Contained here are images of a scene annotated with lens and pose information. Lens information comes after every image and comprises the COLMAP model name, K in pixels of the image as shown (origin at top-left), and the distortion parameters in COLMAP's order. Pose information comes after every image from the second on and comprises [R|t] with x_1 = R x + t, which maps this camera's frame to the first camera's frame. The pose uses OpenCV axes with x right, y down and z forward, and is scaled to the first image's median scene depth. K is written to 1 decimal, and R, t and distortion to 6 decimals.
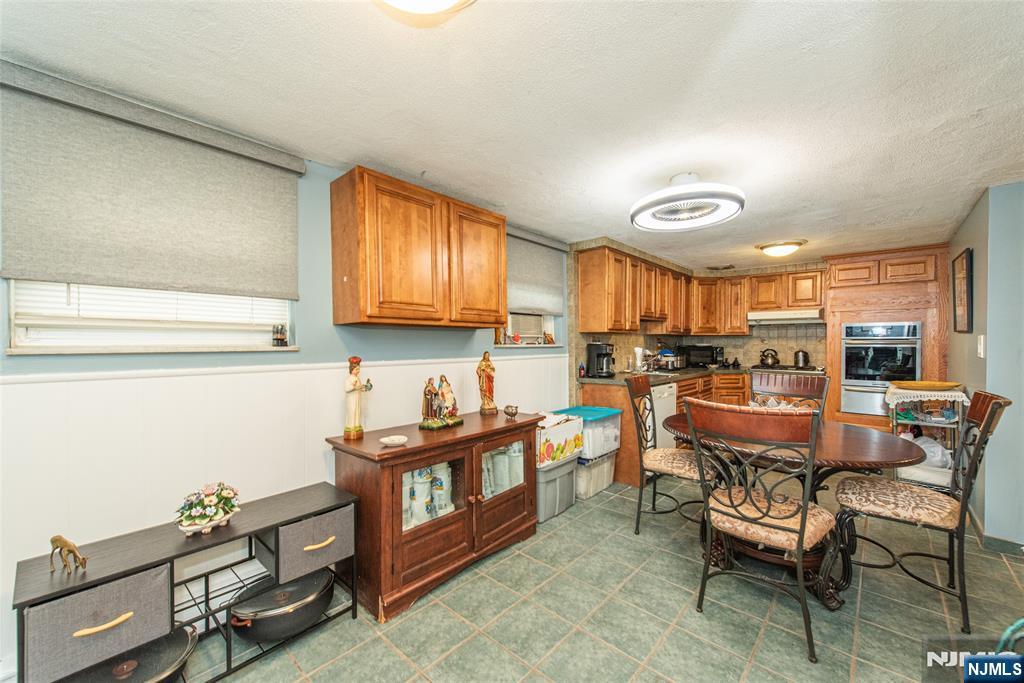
lens RADIAL K [[411.5, 0, 512.0], [0, 411.5, 341.5], [0, 0, 1]] dist [0.030369, 0.000049]
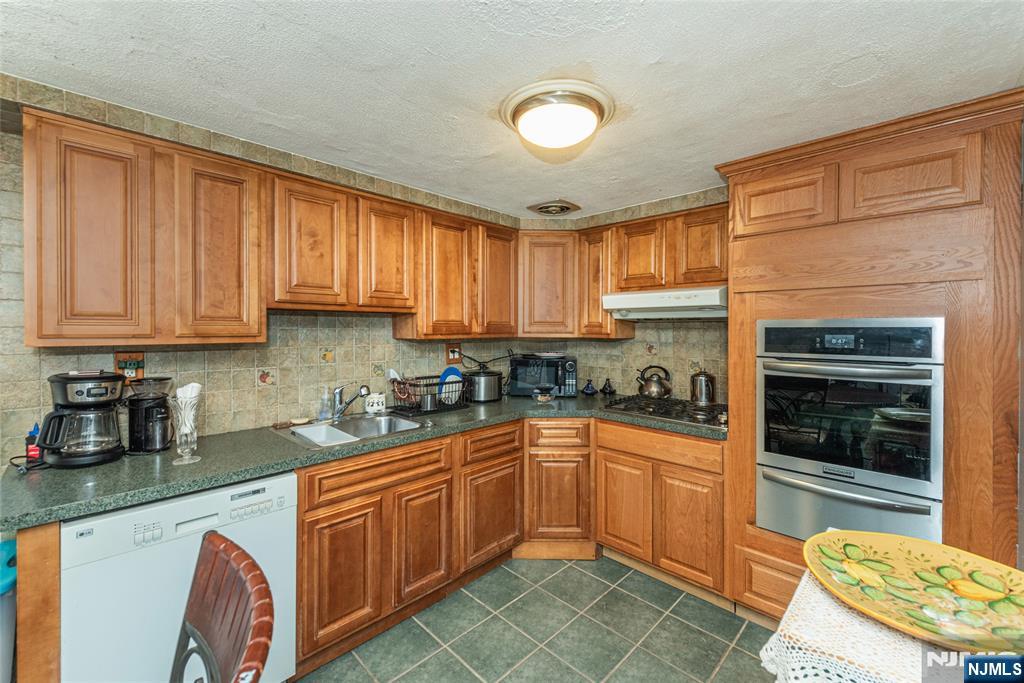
lens RADIAL K [[438.9, 0, 512.0], [0, 438.9, 341.5], [0, 0, 1]] dist [-0.001185, -0.000014]
pose [[0.999457, 0.003171, 0.032812, 0.421927], [-0.003794, 0.999814, 0.018926, -0.023210], [-0.032746, -0.019041, 0.999282, 0.453595]]
